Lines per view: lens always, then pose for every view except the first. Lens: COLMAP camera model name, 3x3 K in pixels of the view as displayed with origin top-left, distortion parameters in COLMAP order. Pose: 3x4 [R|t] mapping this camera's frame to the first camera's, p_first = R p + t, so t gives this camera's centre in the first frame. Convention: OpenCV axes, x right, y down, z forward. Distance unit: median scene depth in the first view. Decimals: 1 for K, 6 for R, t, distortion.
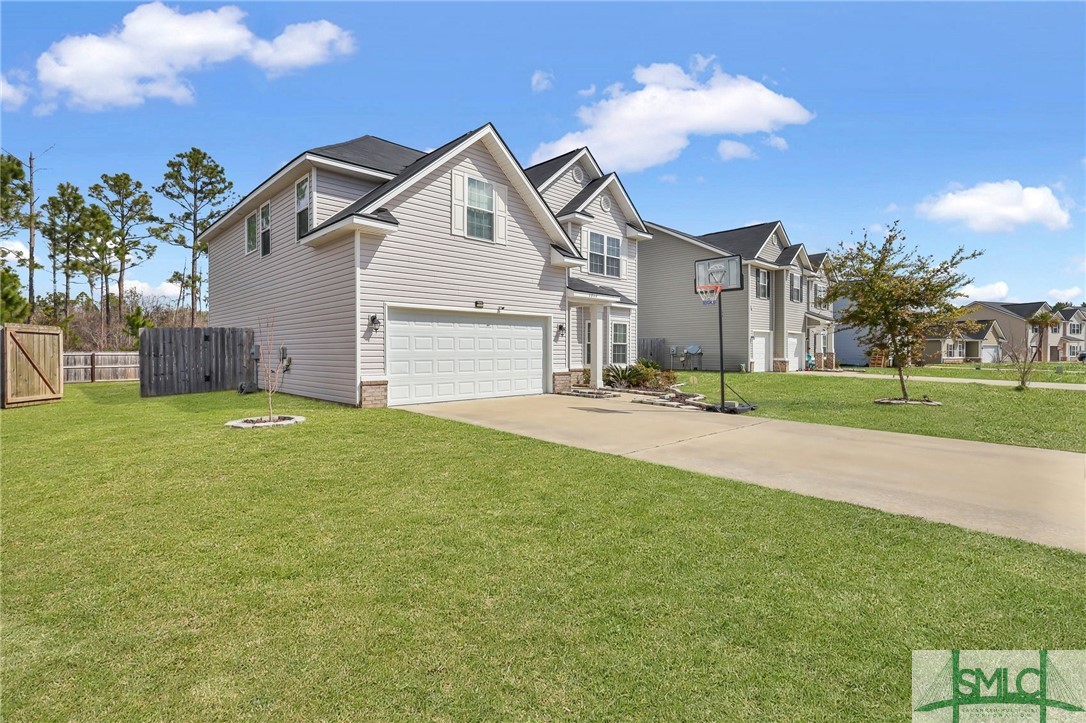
lens RADIAL K [[506.6, 0, 543.0], [0, 506.6, 361.5], [0, 0, 1]] dist [0.001530, 0.000158]
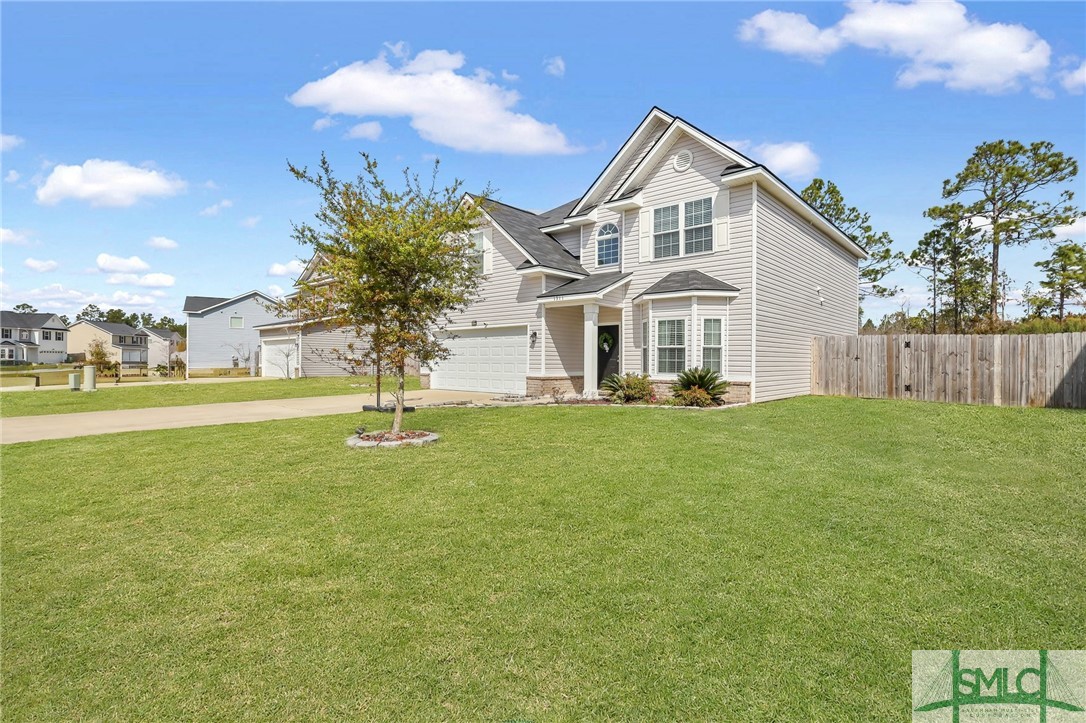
lens RADIAL K [[506.6, 0, 543.0], [0, 506.6, 361.5], [0, 0, 1]] dist [0.001530, 0.000158]
pose [[0.064532, 0.000325, -0.997916, 0.880395], [-0.023905, 0.999713, -0.001220, -0.008119], [0.997629, 0.023934, 0.064522, 0.769352]]
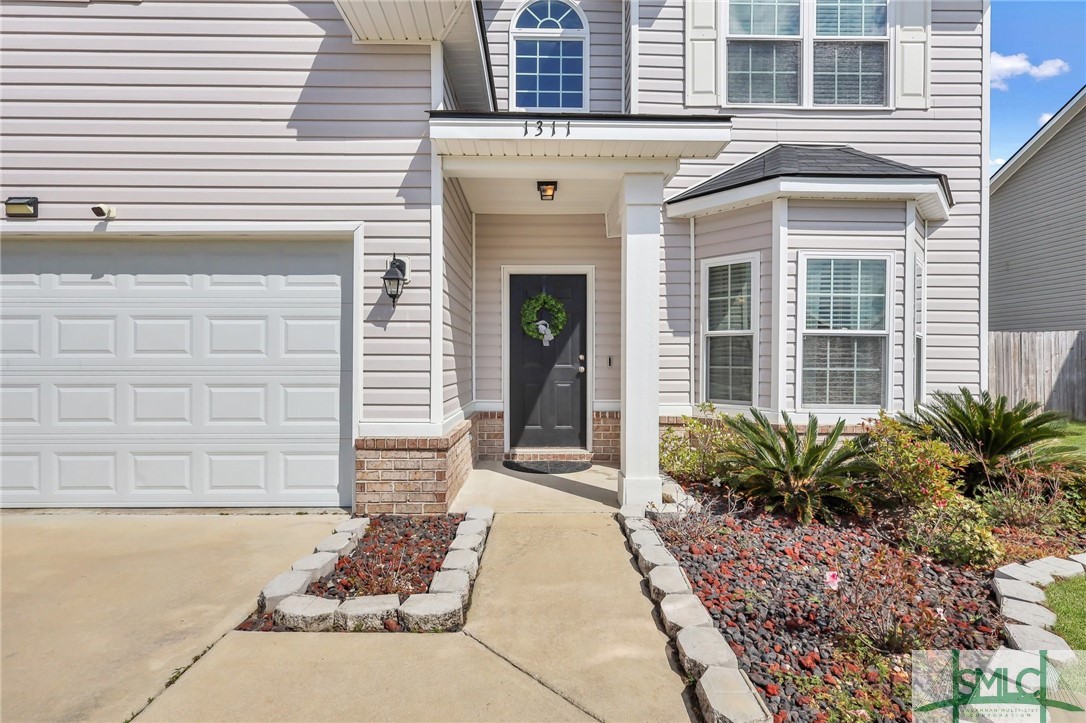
lens RADIAL K [[506.6, 0, 543.0], [0, 506.6, 361.5], [0, 0, 1]] dist [0.001530, 0.000158]
pose [[0.721480, 0.004588, -0.692420, 0.222684], [-0.016647, 0.999804, -0.010721, -0.014491], [0.692235, 0.019261, 0.721415, 0.698171]]
